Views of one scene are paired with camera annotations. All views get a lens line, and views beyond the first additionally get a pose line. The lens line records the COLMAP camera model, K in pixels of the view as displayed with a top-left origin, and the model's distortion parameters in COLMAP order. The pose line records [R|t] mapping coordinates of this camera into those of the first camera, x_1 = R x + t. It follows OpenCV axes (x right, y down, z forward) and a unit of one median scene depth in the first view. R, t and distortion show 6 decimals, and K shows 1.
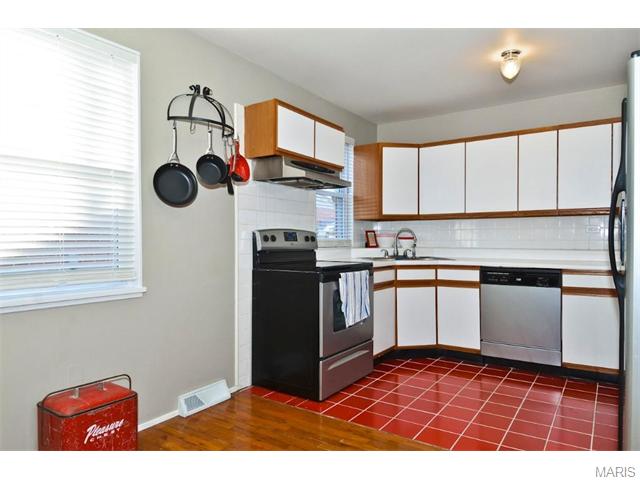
lens RADIAL K [[427.0, 0, 308.2], [0, 427.0, 241.4], [0, 0, 1]] dist [0.000374, -0.001548]
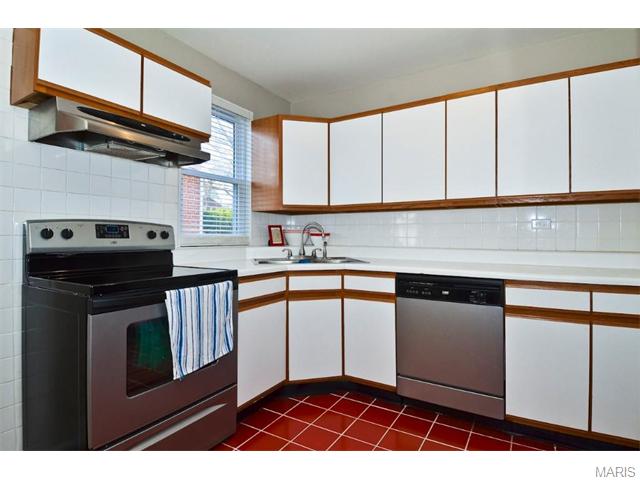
lens RADIAL K [[344.8, 0, 320.0], [0, 344.8, 231.0], [0, 0, 1]] dist [0.000283, -0.000566]
pose [[0.997524, 0.003730, 0.070231, 0.226091], [-0.002405, 0.999818, -0.018938, -0.002250], [-0.070288, 0.018722, 0.997351, 0.407649]]
